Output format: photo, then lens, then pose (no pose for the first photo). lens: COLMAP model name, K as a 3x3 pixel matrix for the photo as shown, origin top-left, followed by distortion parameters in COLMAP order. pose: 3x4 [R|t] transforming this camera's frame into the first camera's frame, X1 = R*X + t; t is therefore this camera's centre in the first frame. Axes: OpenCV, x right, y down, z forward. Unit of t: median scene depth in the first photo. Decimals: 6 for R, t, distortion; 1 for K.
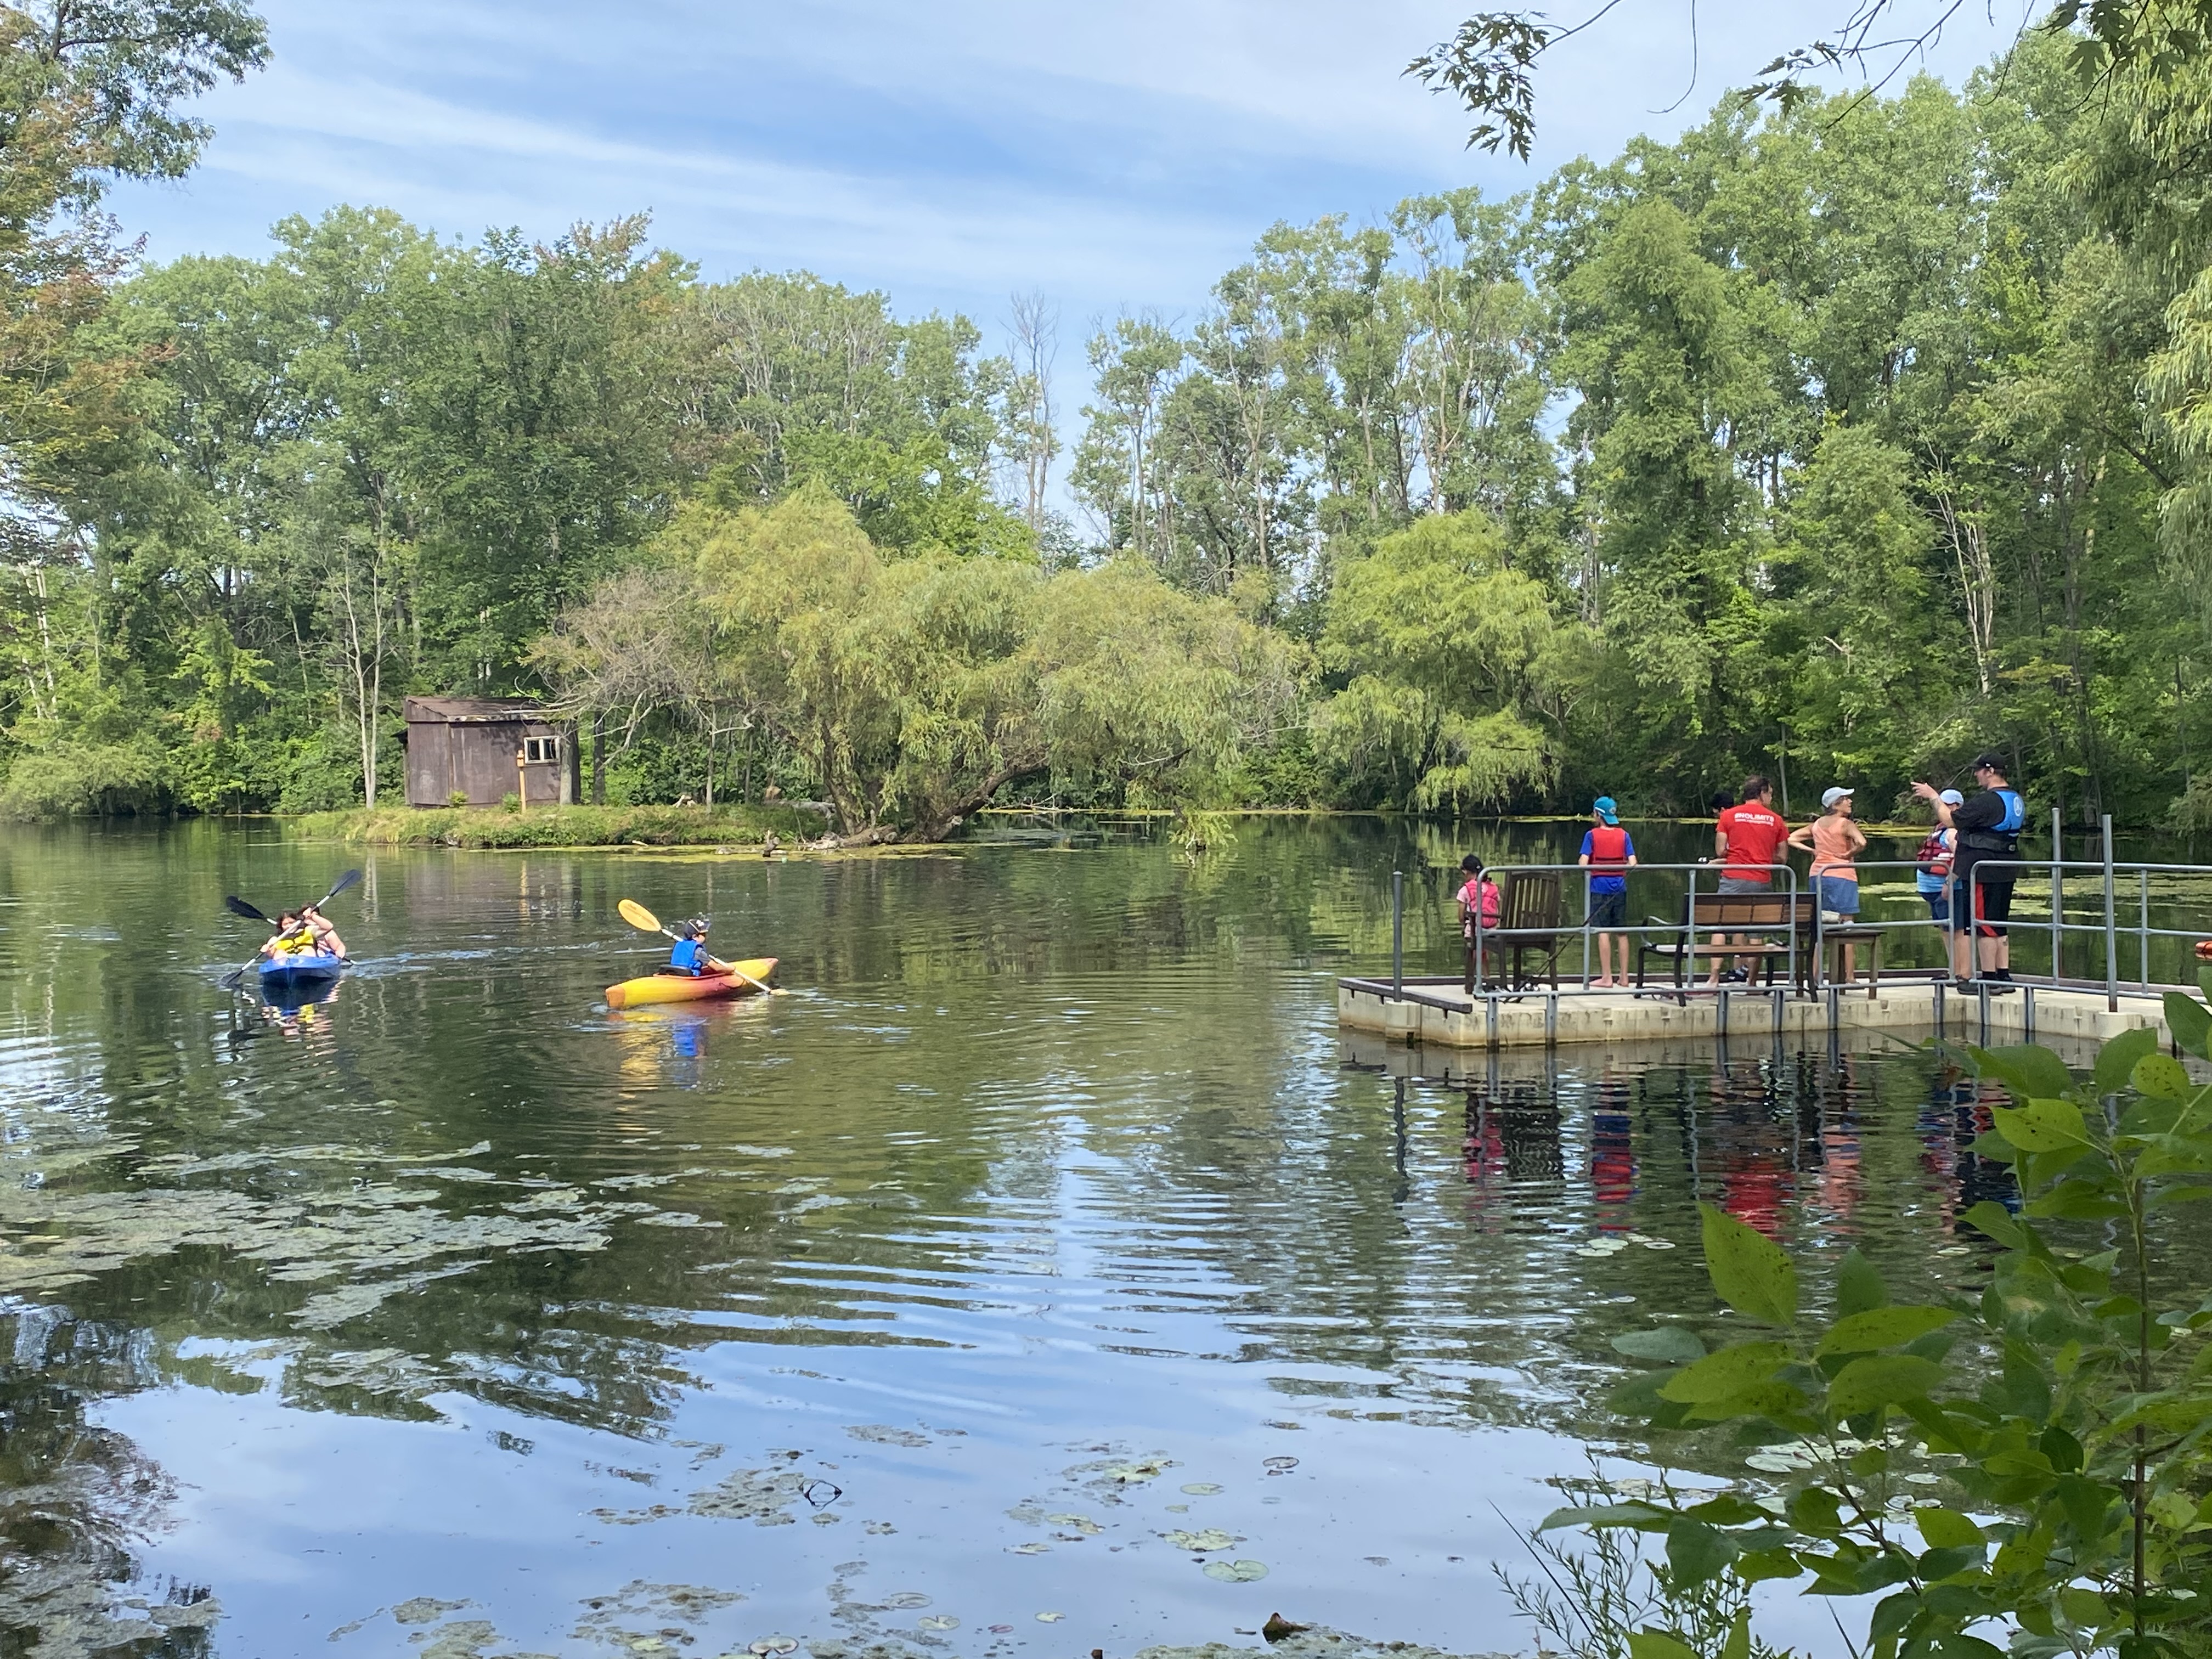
lens RADIAL K [[2583.6, 0, 1105.5], [0, 2583.6, 807.2], [0, 0, 1]] dist [0.087810, 0.000000]
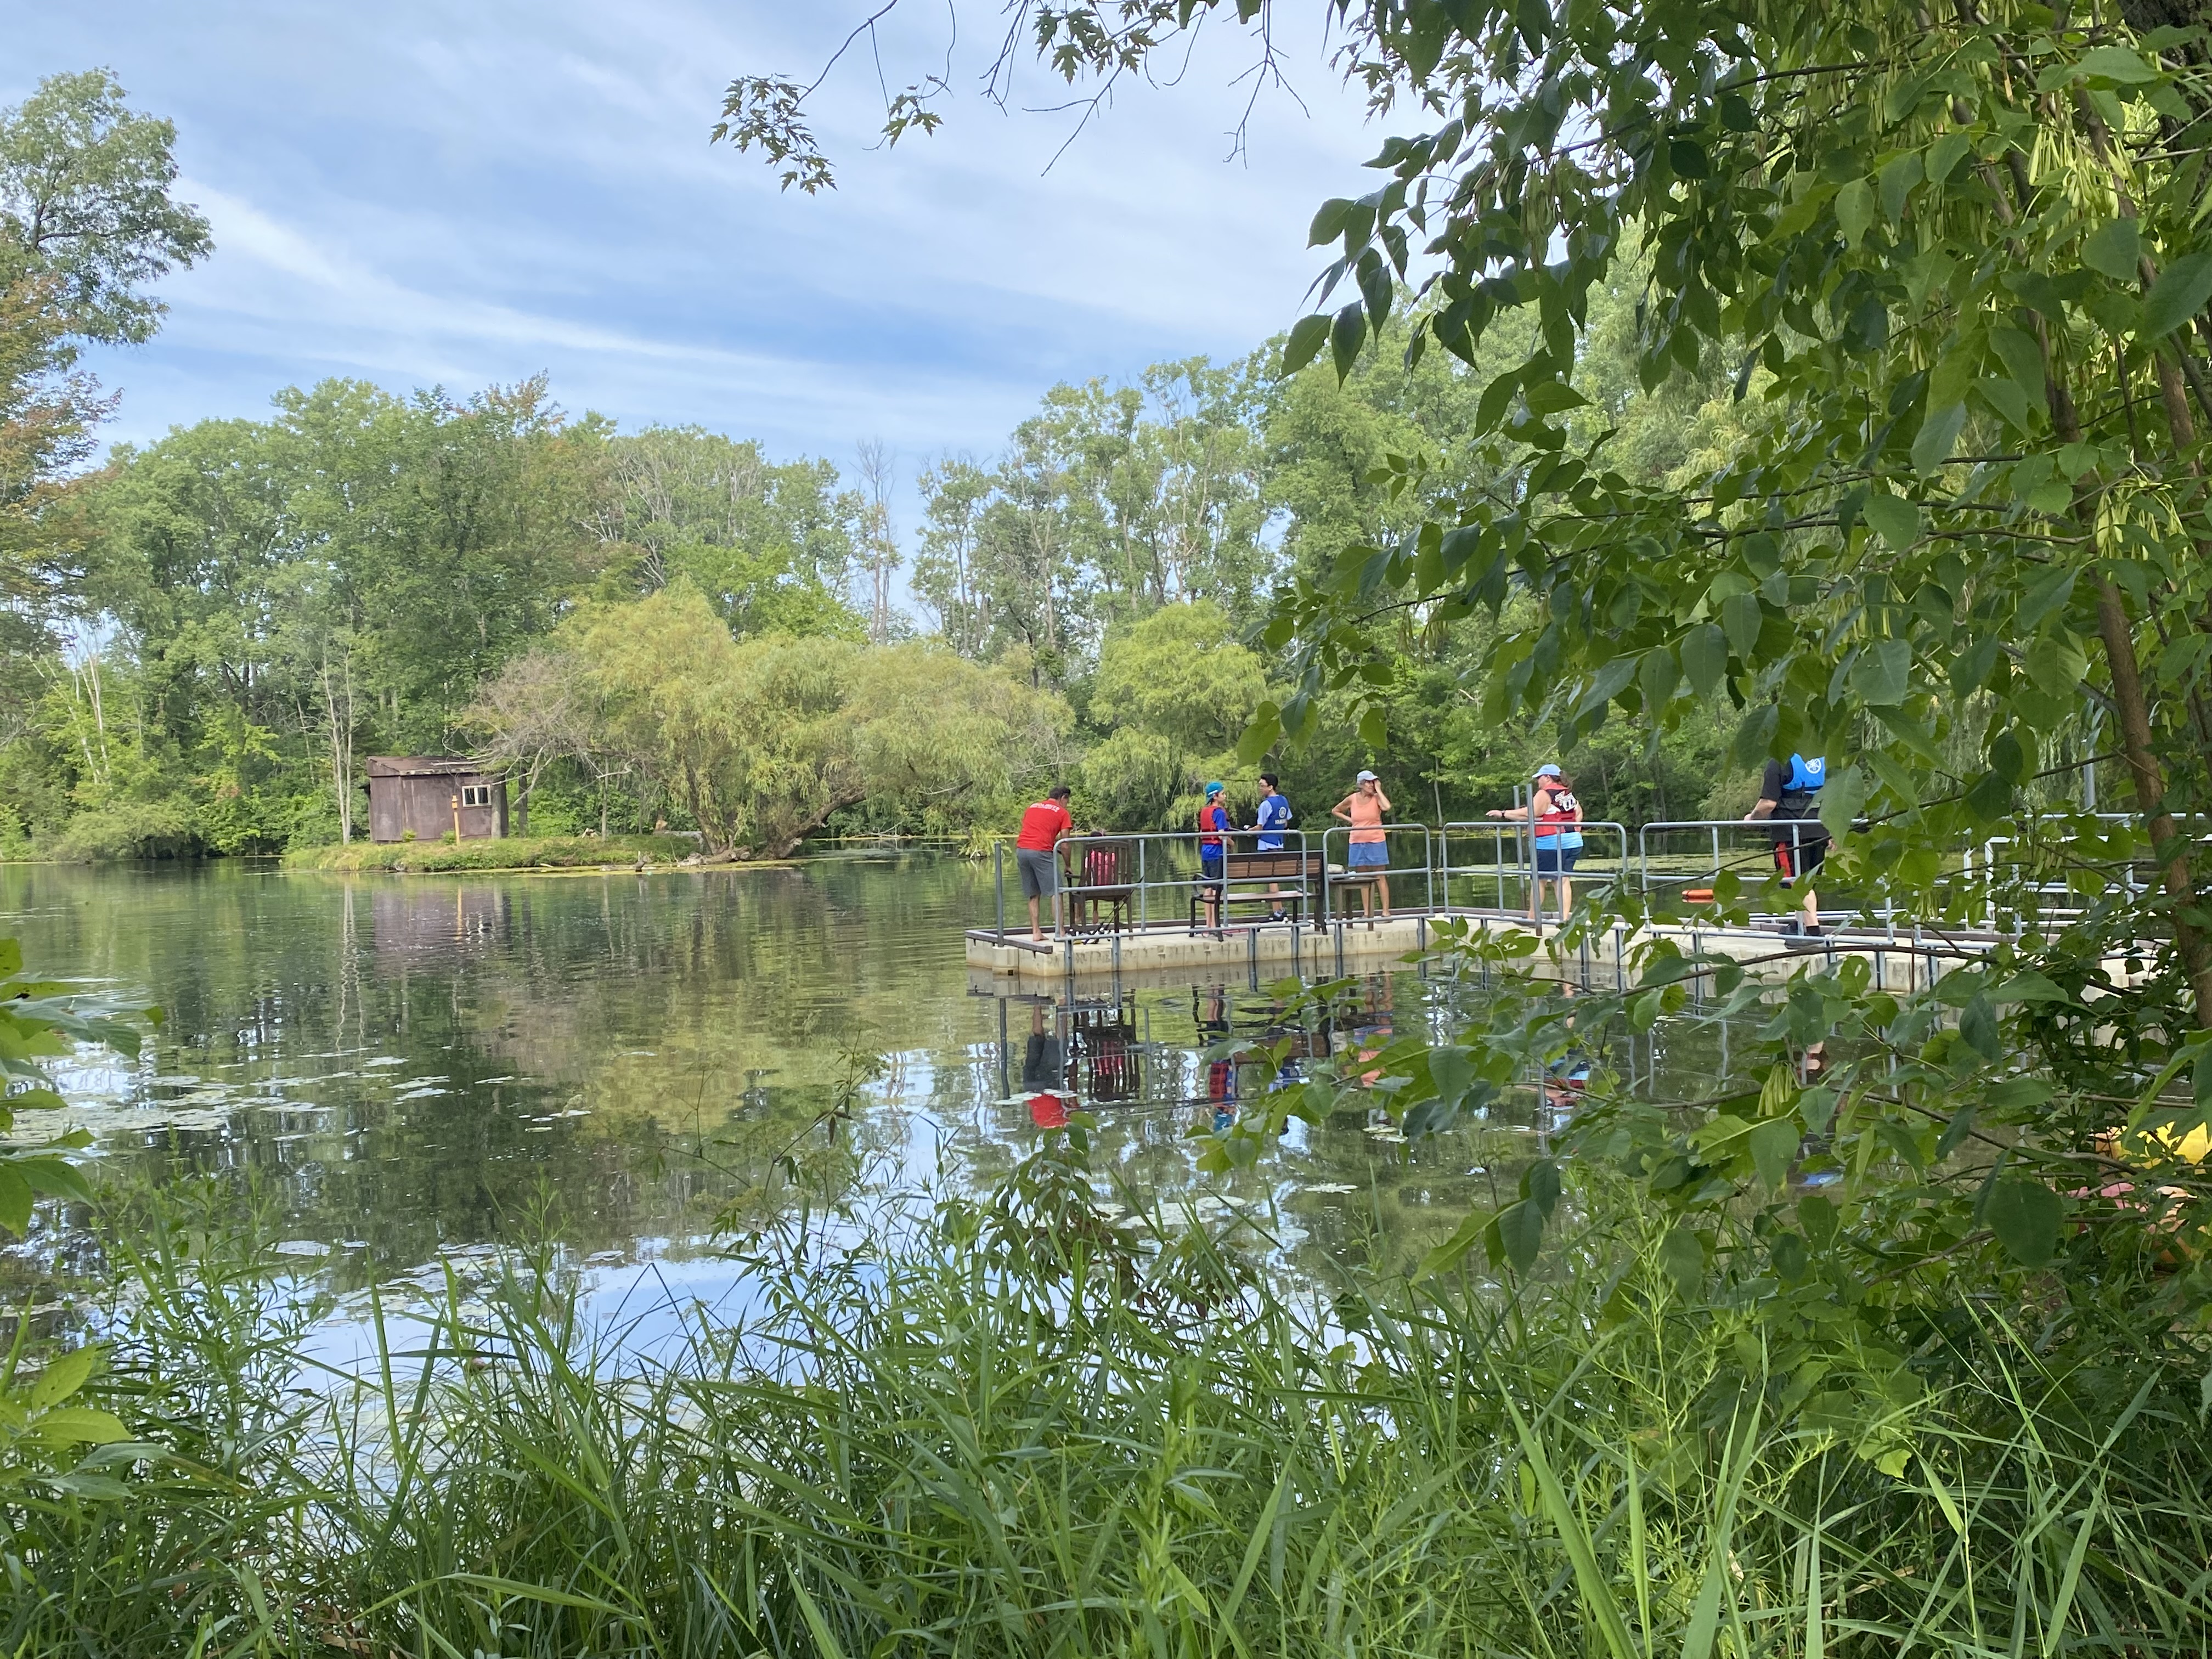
lens RADIAL K [[1974.3, 0, 1098.0], [0, 1974.3, 820.9], [0, 0, 1]] dist [0.072396, -0.140183]
pose [[0.997892, -0.021914, 0.061086, 0.022789], [0.022565, 0.999696, -0.009987, 0.005674], [-0.060849, 0.011344, 0.998083, 0.005943]]
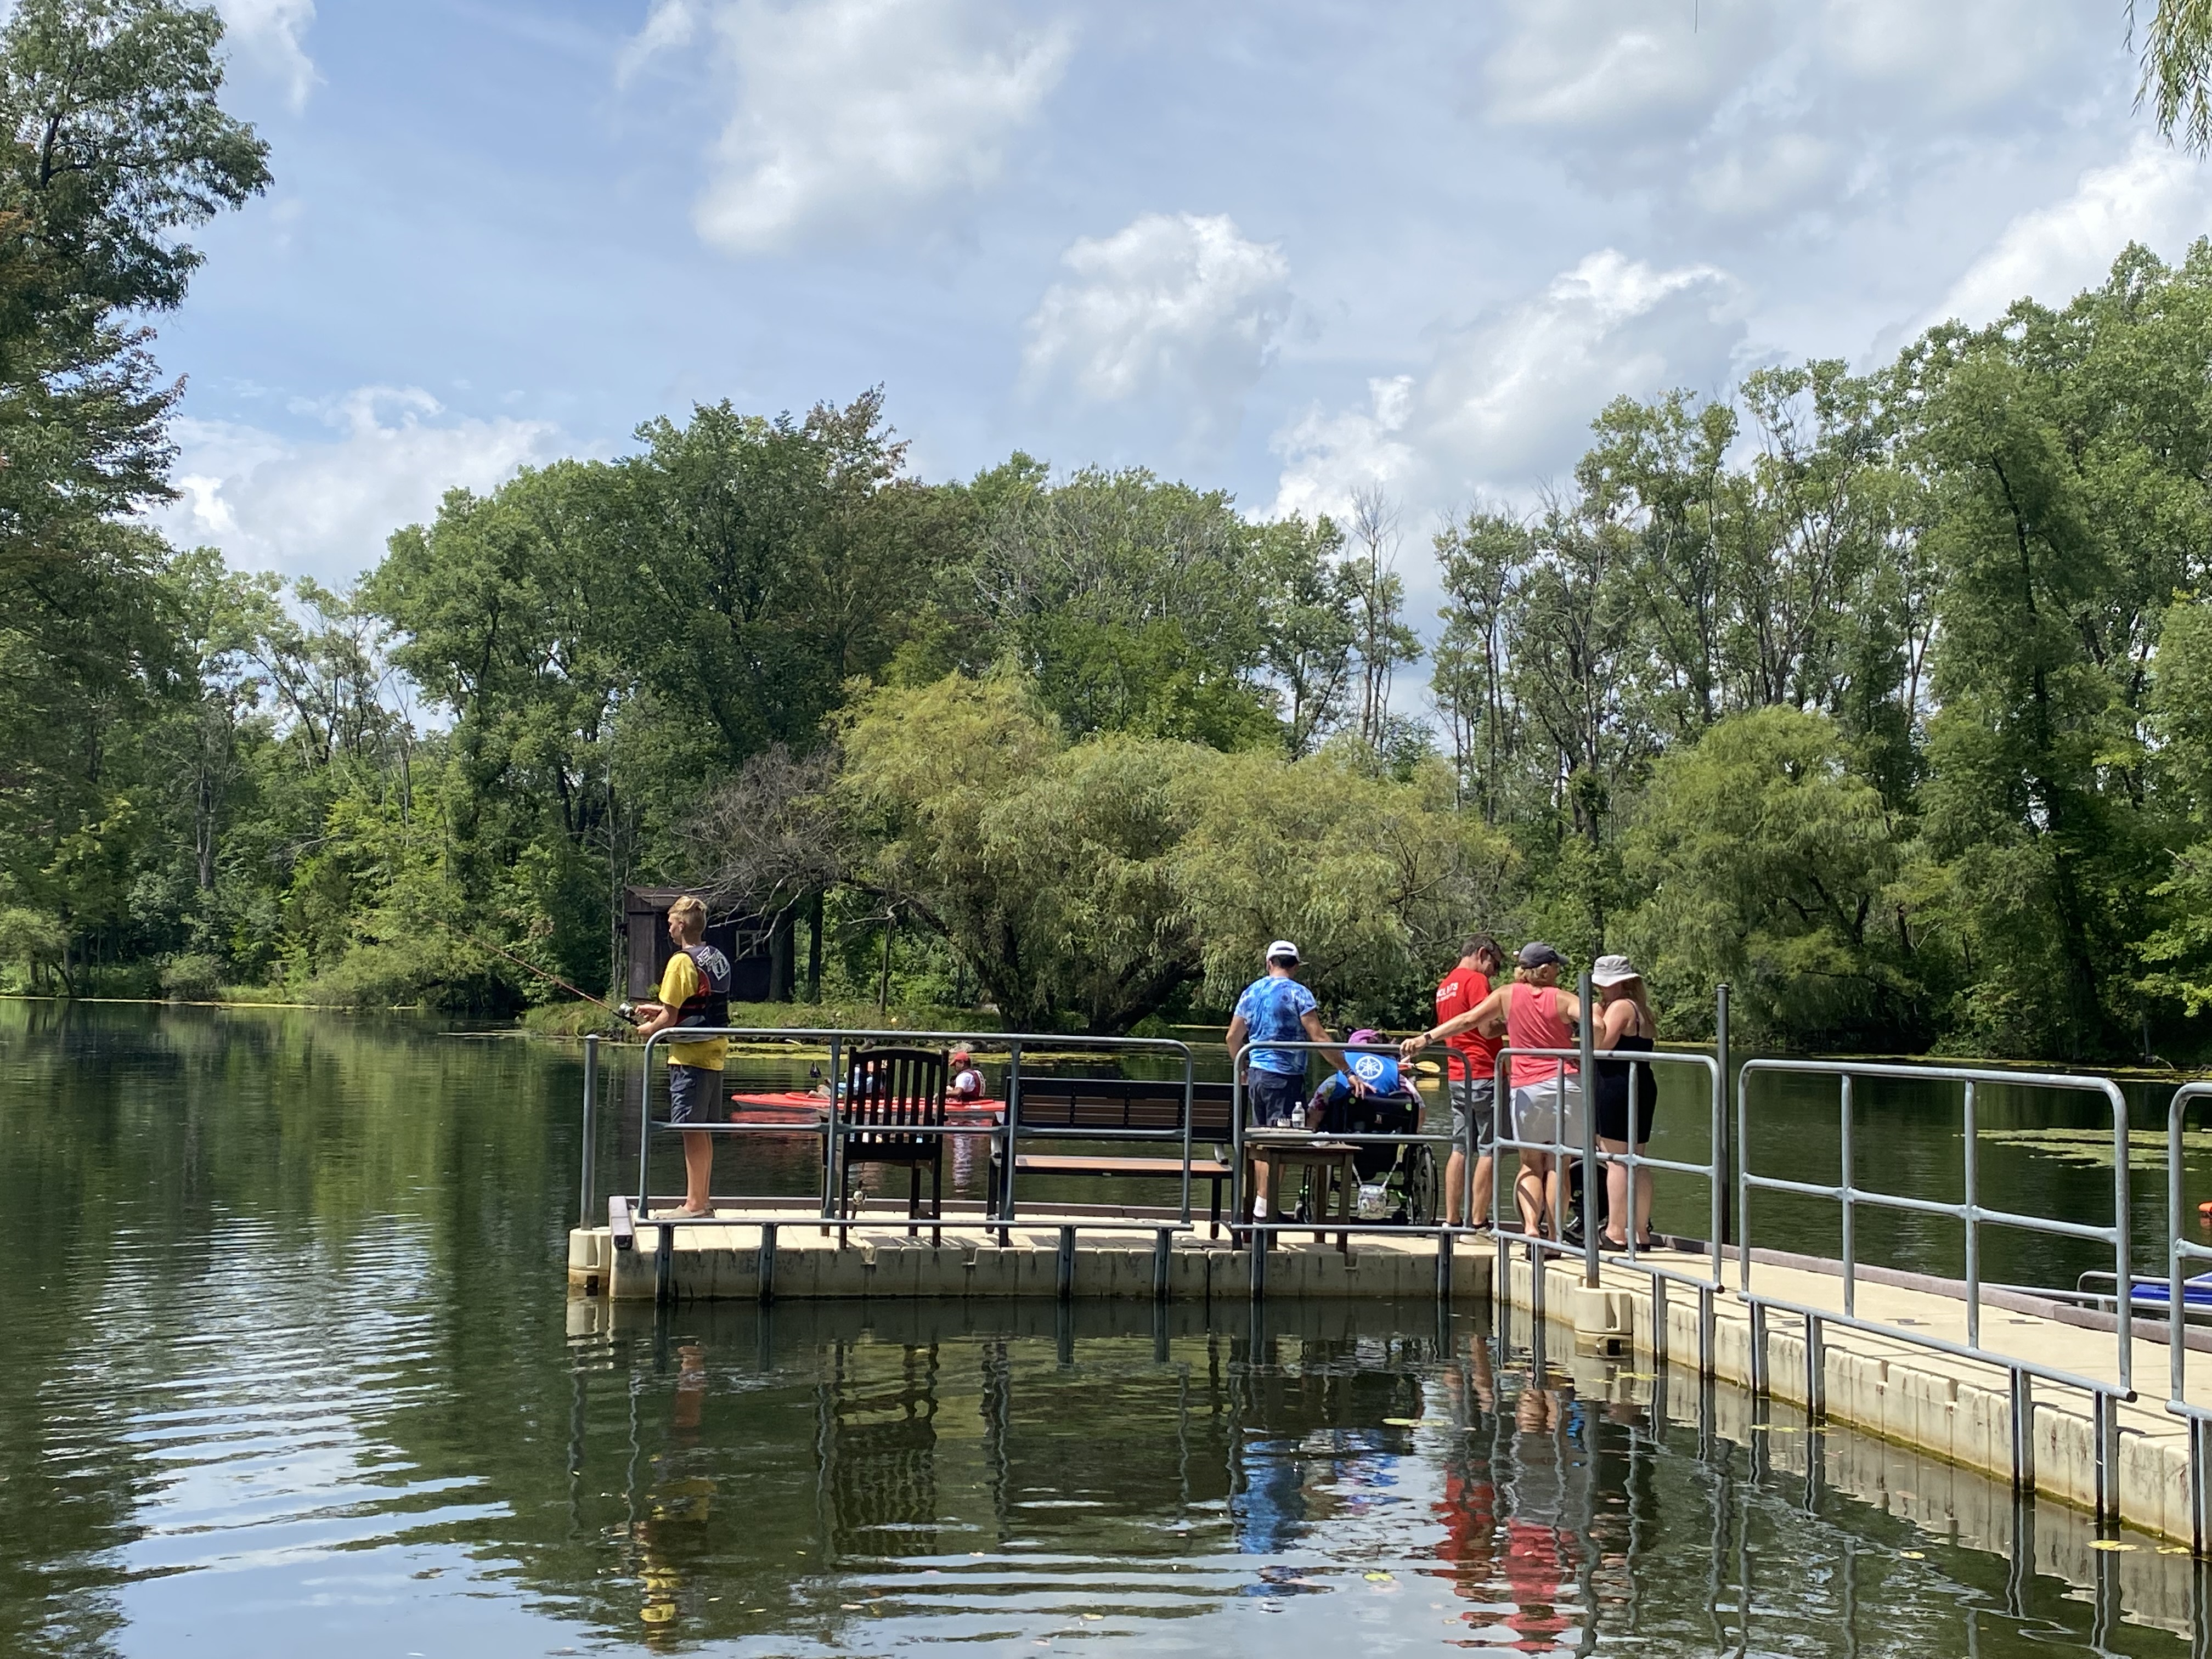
lens RADIAL K [[2583.6, 0, 1112.4], [0, 2583.6, 819.4], [0, 0, 1]] dist [0.087810, 0.000000]
pose [[0.979399, 0.015989, -0.201302, 0.084178], [-0.033190, 0.996050, -0.082362, 0.005108], [0.199190, 0.087346, 0.976060, 0.078543]]
